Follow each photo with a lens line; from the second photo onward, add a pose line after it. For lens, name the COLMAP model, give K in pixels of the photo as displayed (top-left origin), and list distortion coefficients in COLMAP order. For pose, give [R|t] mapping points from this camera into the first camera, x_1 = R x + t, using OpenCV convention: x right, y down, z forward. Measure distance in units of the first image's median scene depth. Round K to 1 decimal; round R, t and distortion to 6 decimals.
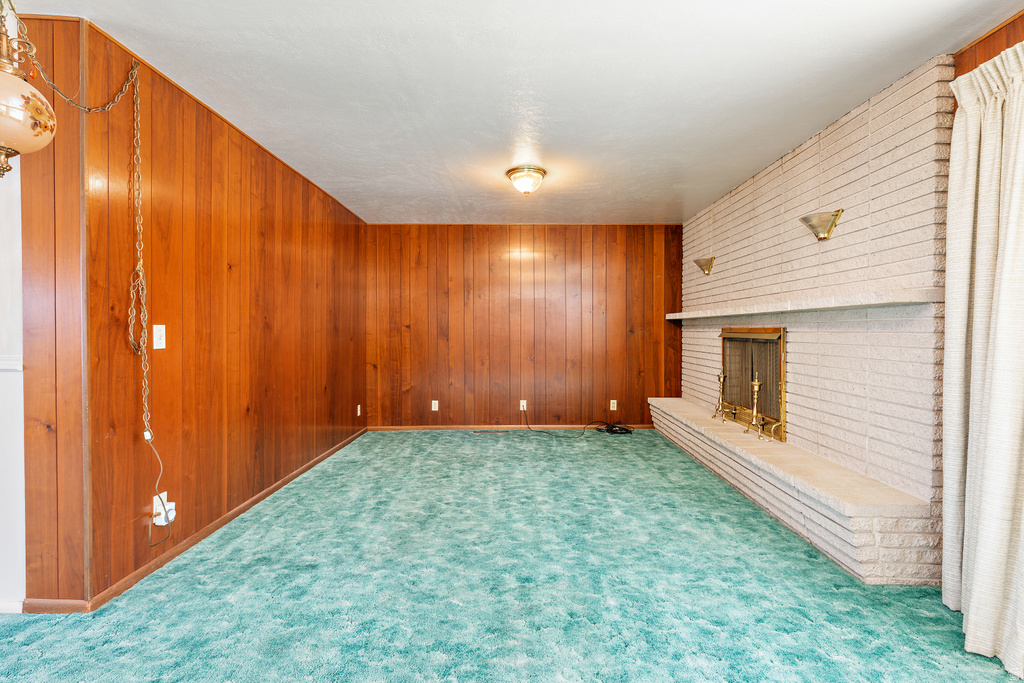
lens RADIAL K [[474.6, 0, 520.2], [0, 474.6, 337.6], [0, 0, 1]] dist [0.006053, 0.000530]
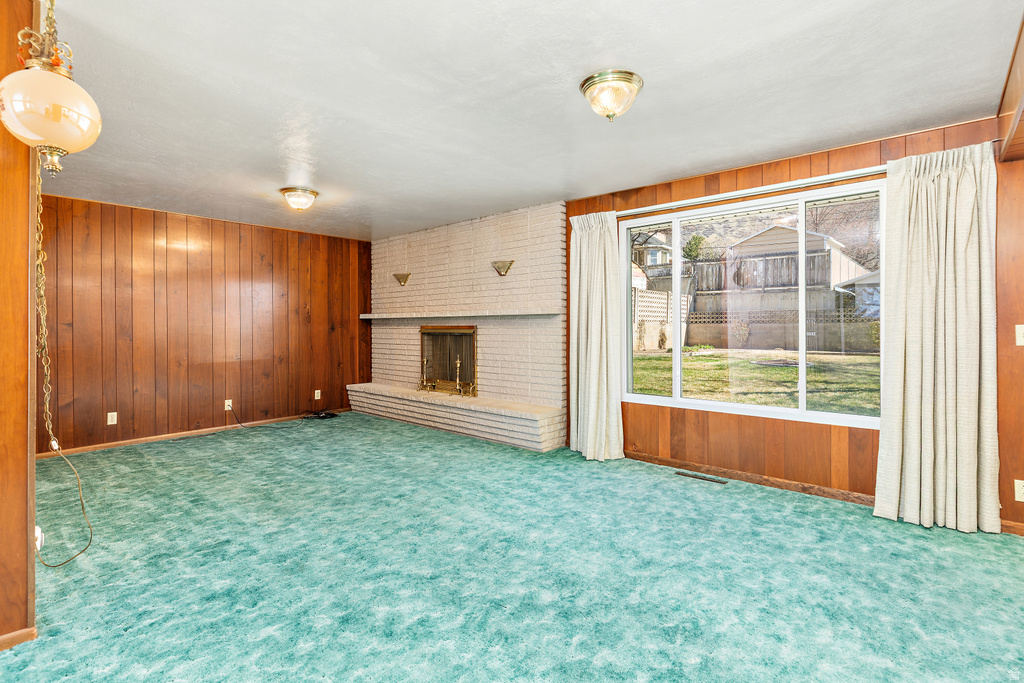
lens RADIAL K [[483.9, 0, 521.0], [0, 483.9, 326.5], [0, 0, 1]] dist [-0.002925, -0.000338]
pose [[0.656027, -0.002853, 0.754732, -0.597757], [0.016354, 0.999812, -0.010437, 0.001487], [-0.754561, 0.019190, 0.655950, -0.193302]]
